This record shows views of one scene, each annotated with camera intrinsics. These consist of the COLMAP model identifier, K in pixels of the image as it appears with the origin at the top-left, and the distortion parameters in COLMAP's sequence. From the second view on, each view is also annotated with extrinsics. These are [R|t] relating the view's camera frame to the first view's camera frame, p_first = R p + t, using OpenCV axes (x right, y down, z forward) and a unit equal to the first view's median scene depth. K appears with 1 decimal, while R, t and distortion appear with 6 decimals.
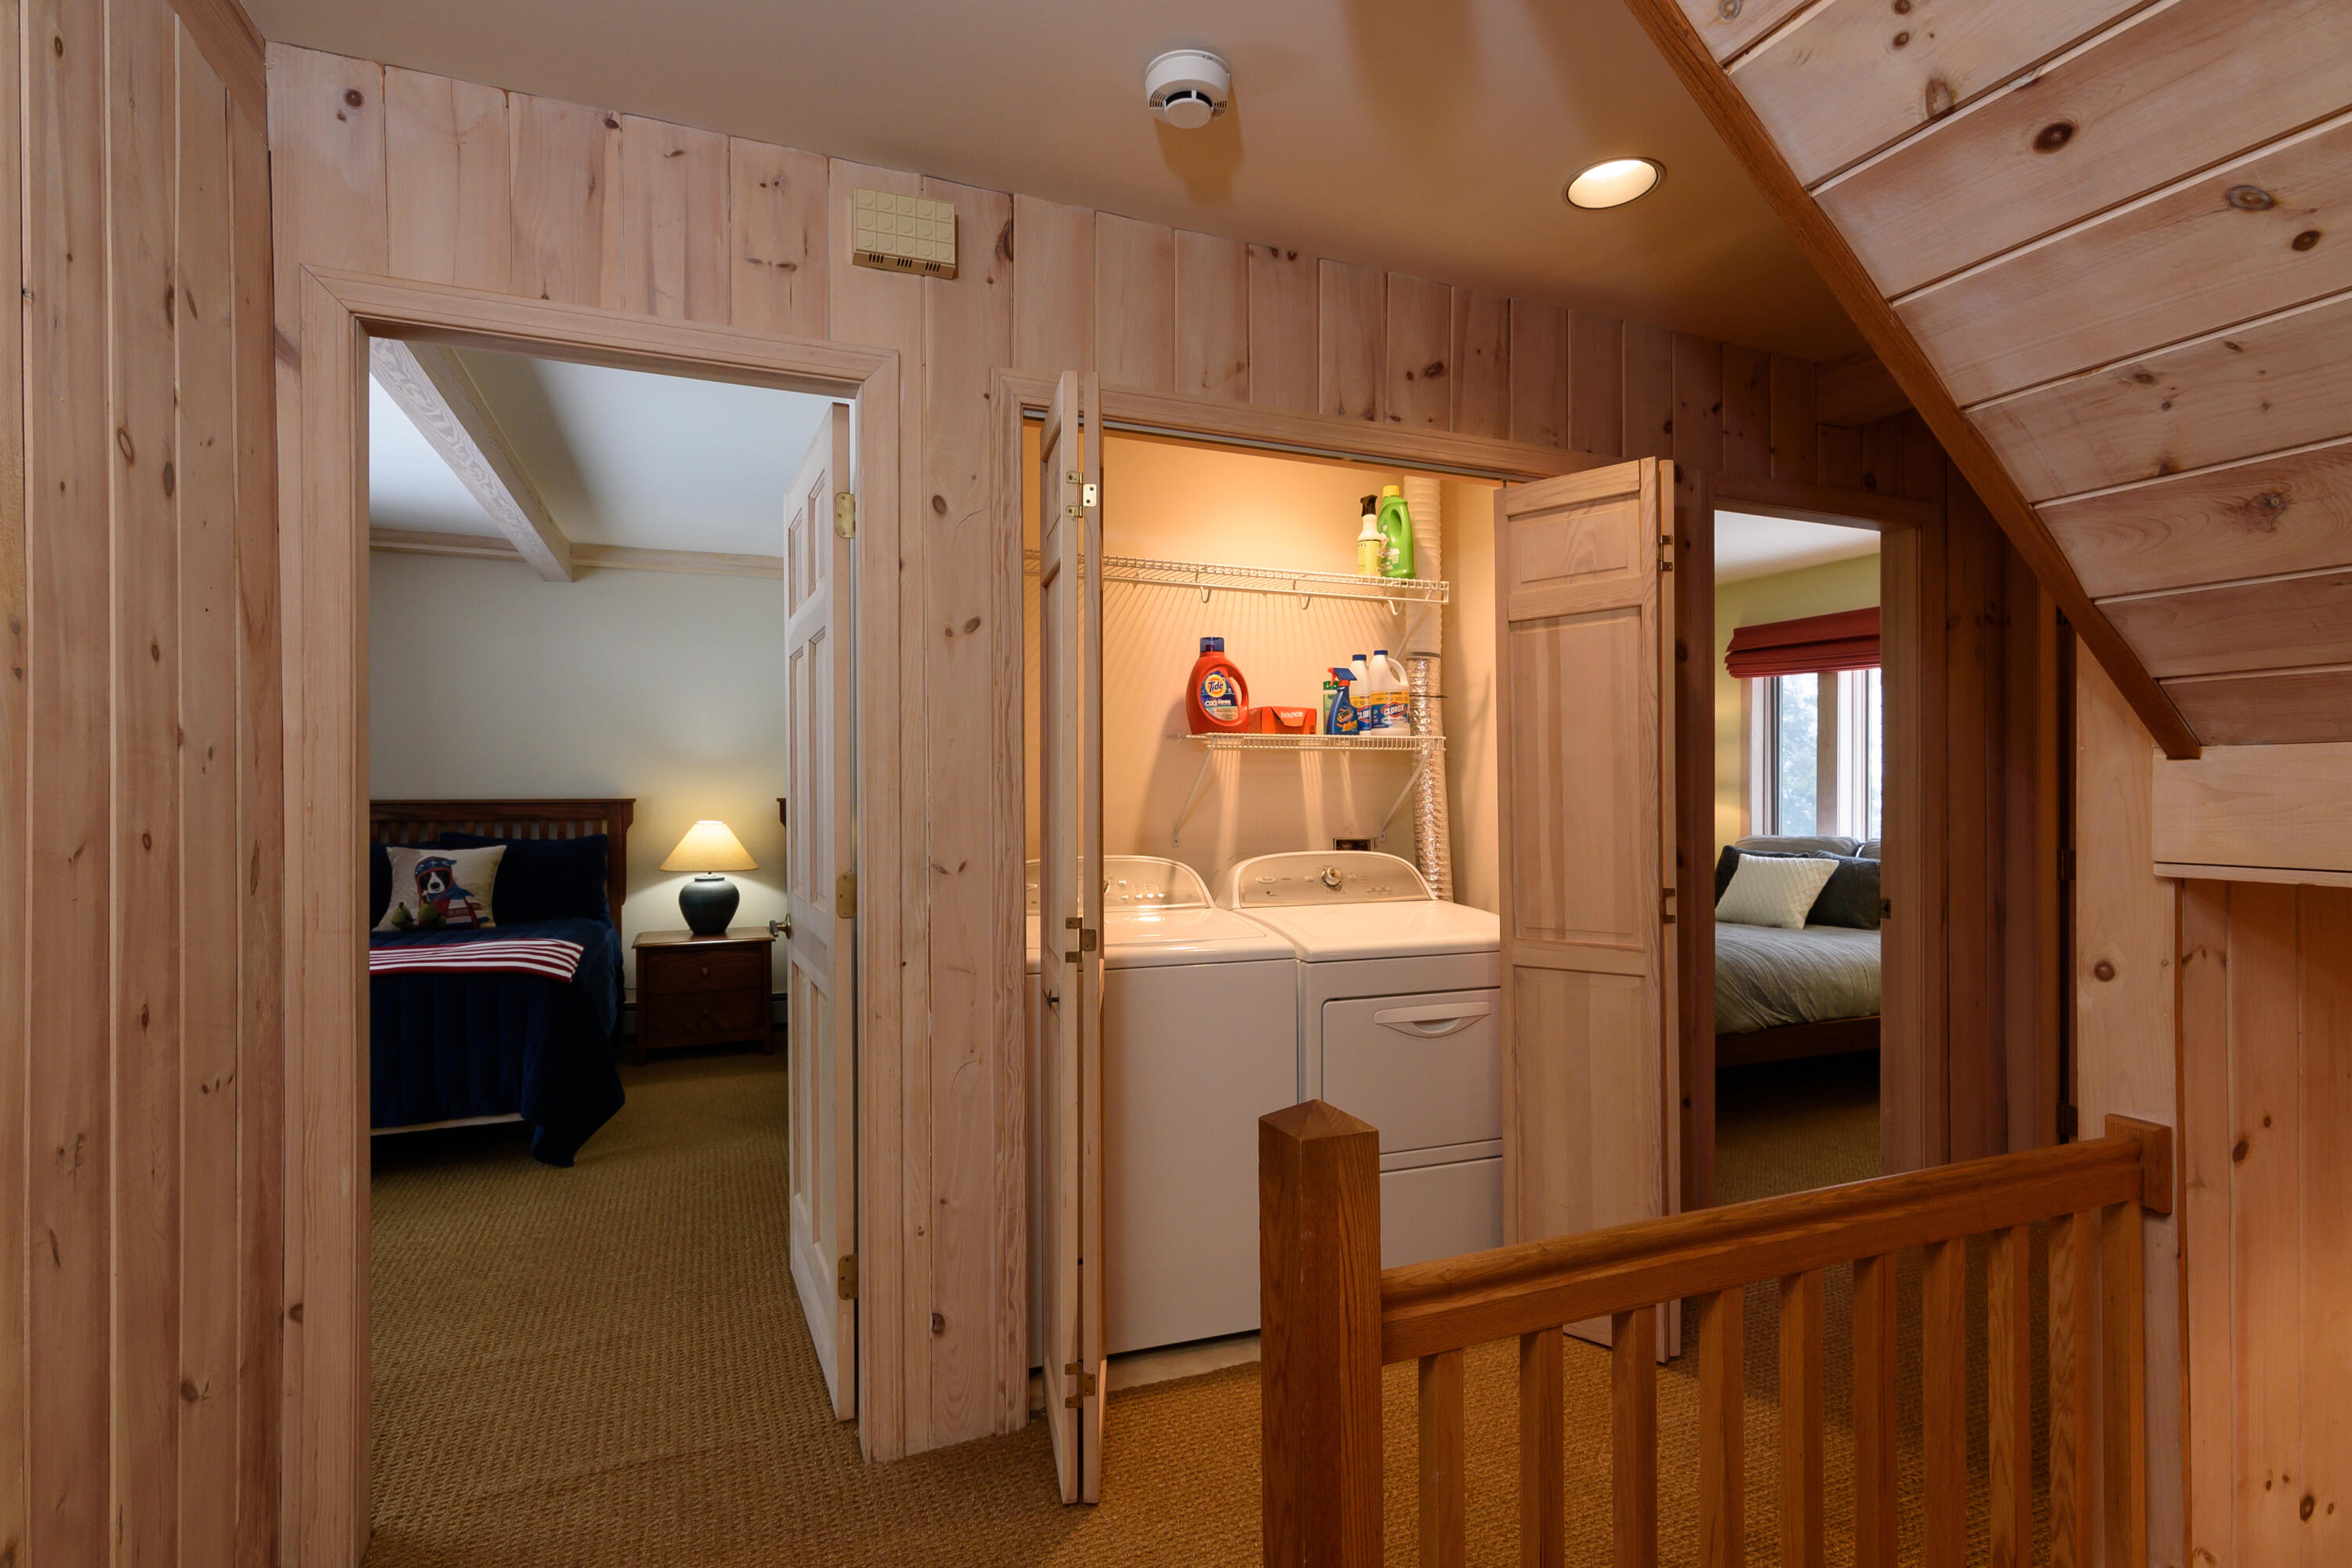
lens RADIAL K [[1134.7, 0, 1218.8], [0, 1134.7, 788.7], [0, 0, 1]] dist [-0.005719, 0.002403]
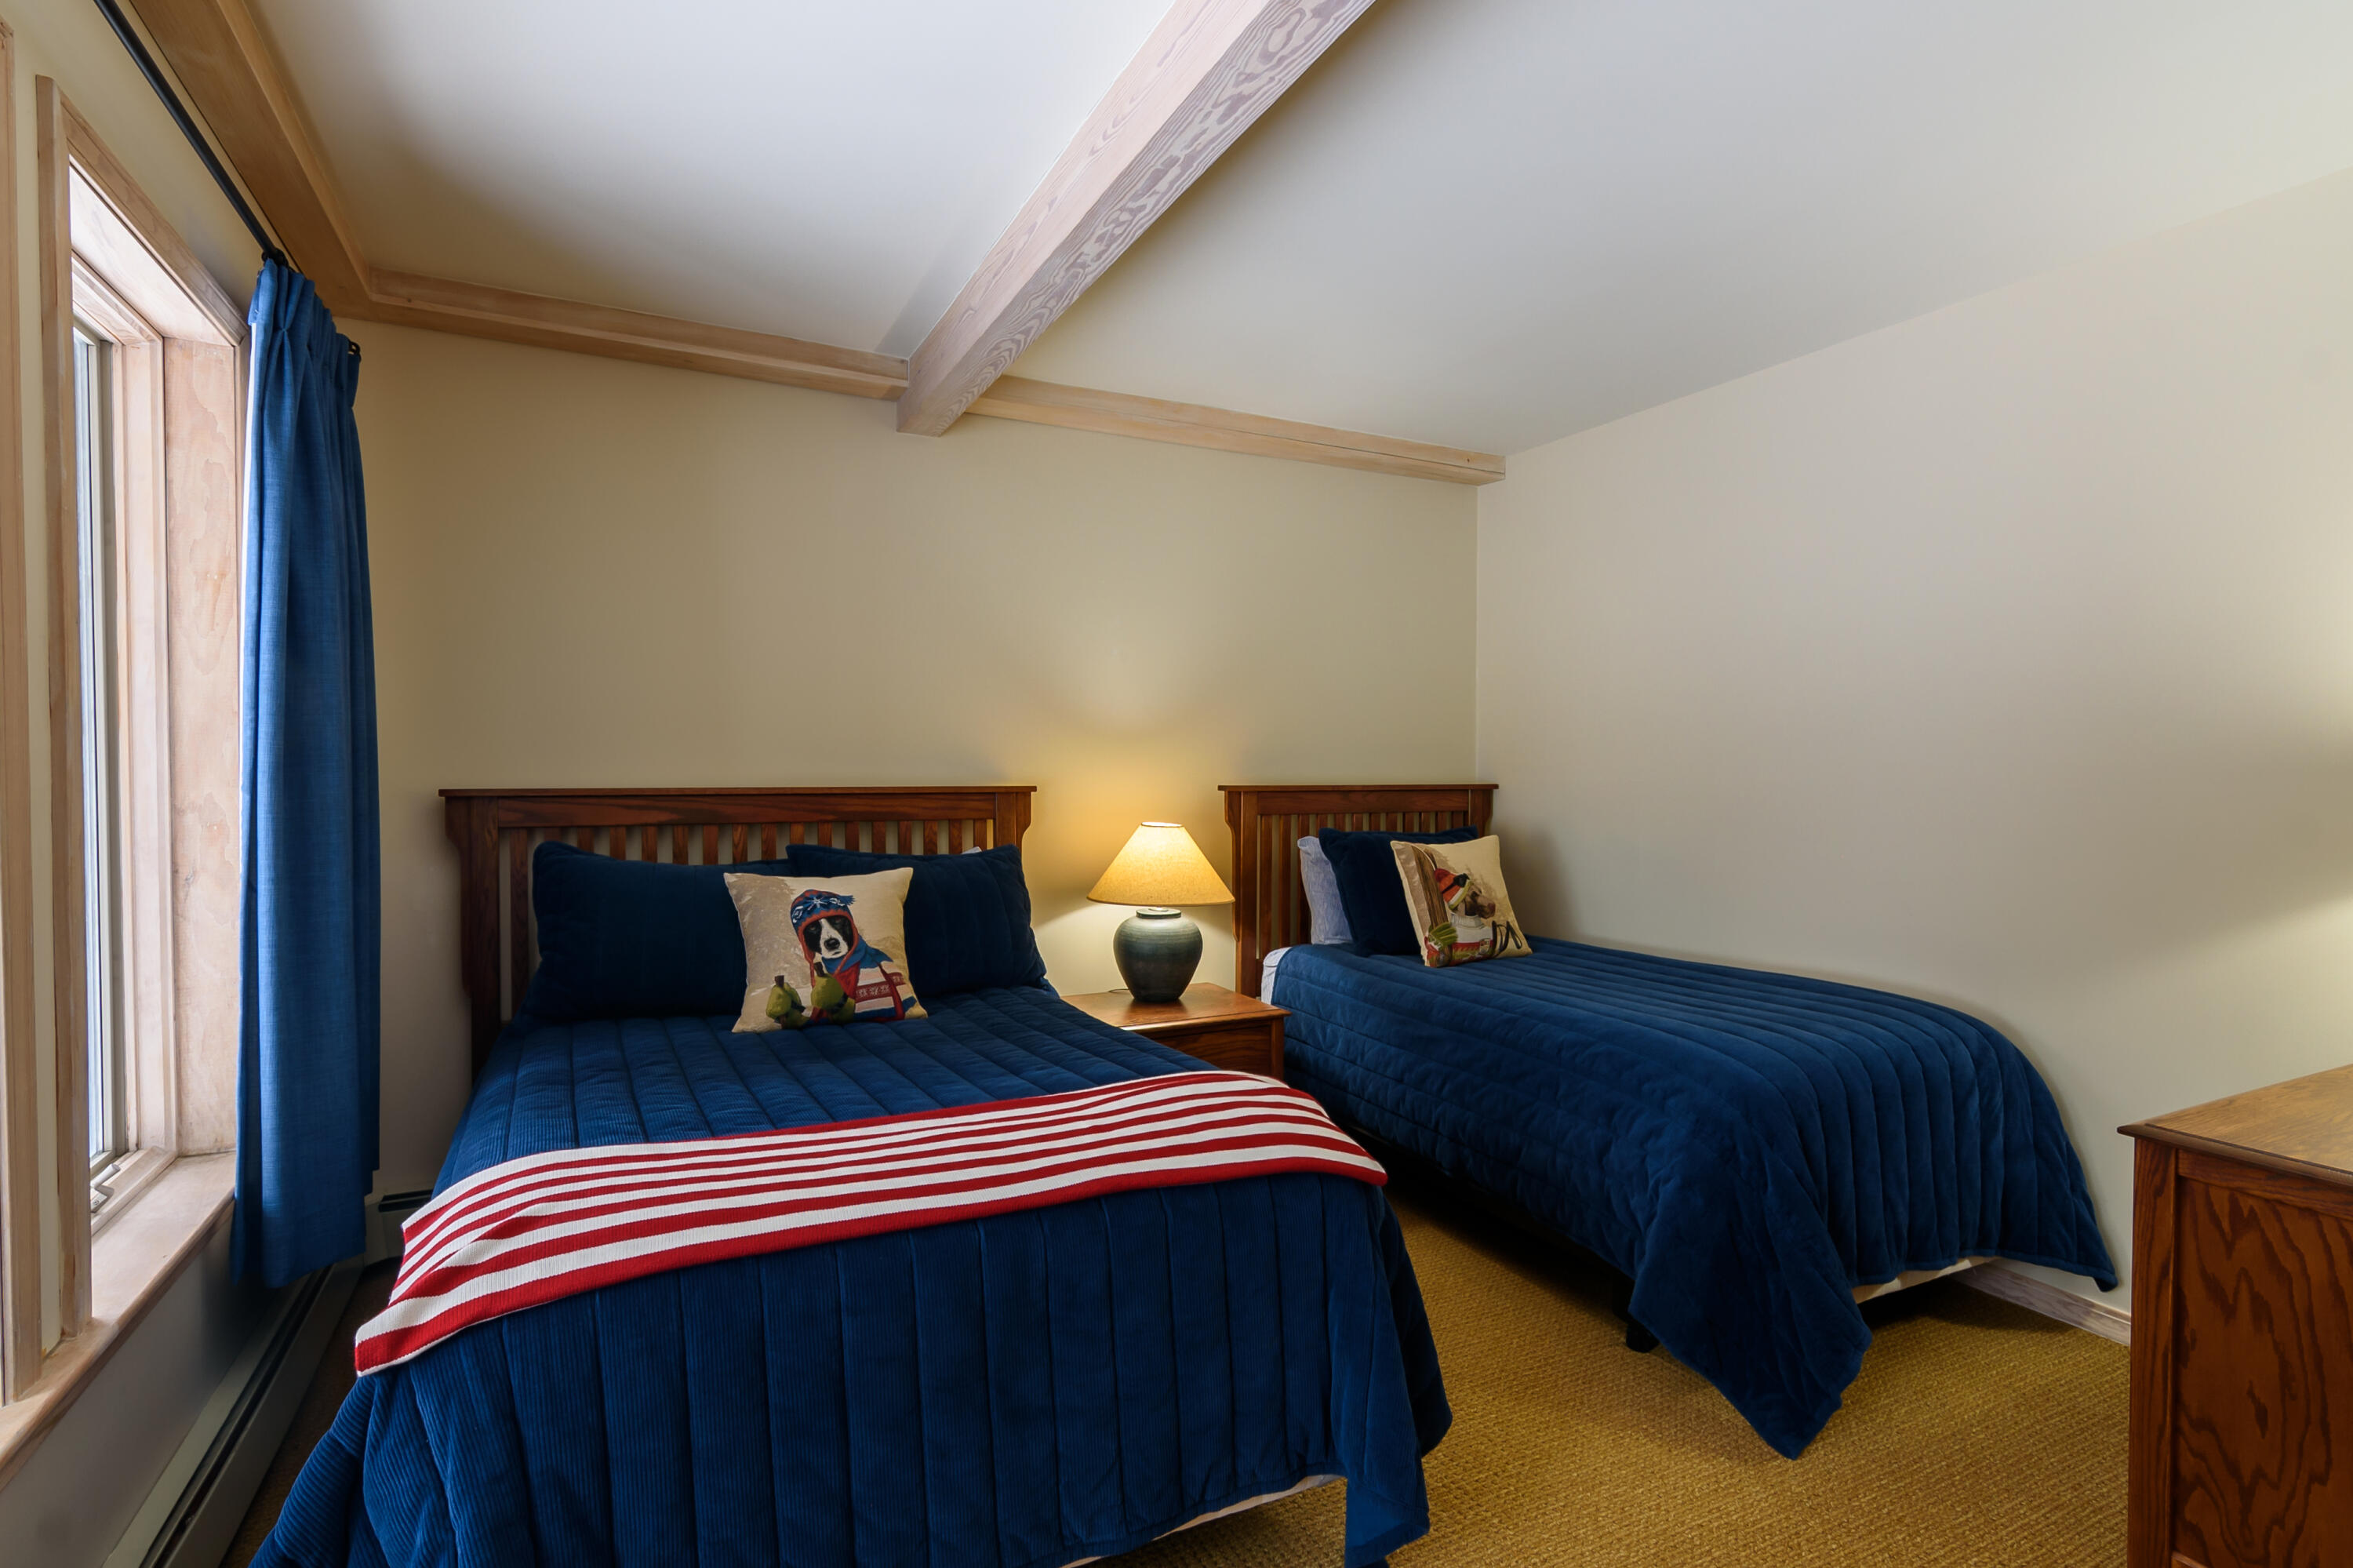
lens RADIAL K [[1135.2, 0, 1193.6], [0, 1135.2, 803.1], [0, 0, 1]] dist [-0.005719, 0.002403]
pose [[0.998540, 0.006518, 0.053632, -0.535363], [-0.008000, 0.999590, 0.027476, -0.000447], [-0.053430, -0.027865, 0.998183, 0.427698]]
